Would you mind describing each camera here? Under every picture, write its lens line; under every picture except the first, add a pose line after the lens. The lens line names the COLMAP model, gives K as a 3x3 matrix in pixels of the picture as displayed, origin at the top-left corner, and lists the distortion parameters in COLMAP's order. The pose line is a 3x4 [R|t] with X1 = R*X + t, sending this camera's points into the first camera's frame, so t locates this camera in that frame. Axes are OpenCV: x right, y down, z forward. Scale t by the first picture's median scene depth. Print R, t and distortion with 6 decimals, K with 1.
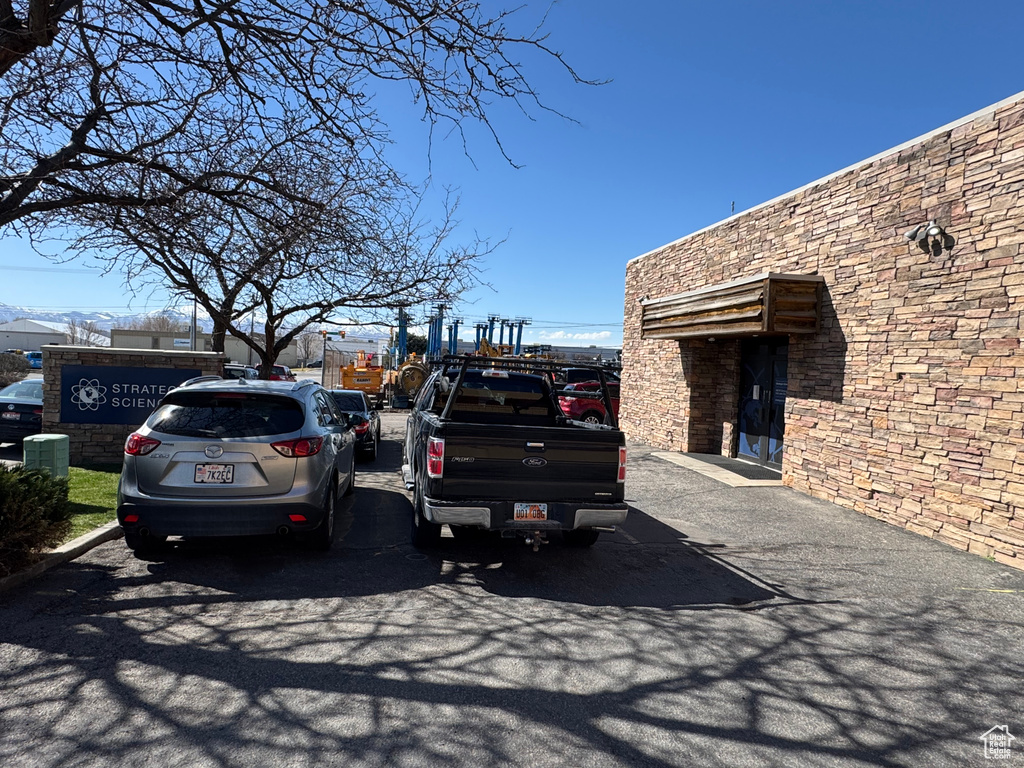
lens RADIAL K [[603.1, 0, 509.9], [0, 603.1, 382.8], [0, 0, 1]] dist [-0.050686, -0.002659]
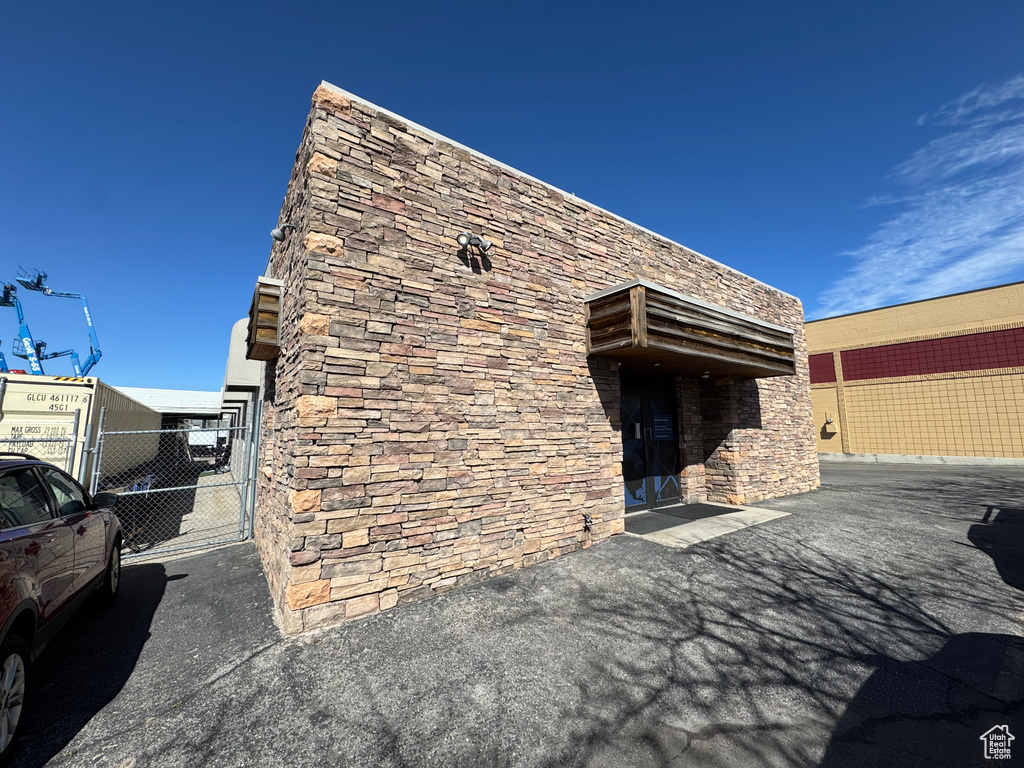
lens RADIAL K [[415.5, 0, 510.4], [0, 415.5, 382.9], [0, 0, 1]] dist [0.000698, 0.000684]
pose [[-0.431539, 0.075496, 0.898930, -0.102376], [0.026121, 0.997120, -0.071203, -0.021947], [-0.901716, -0.007246, -0.432268, 1.920642]]
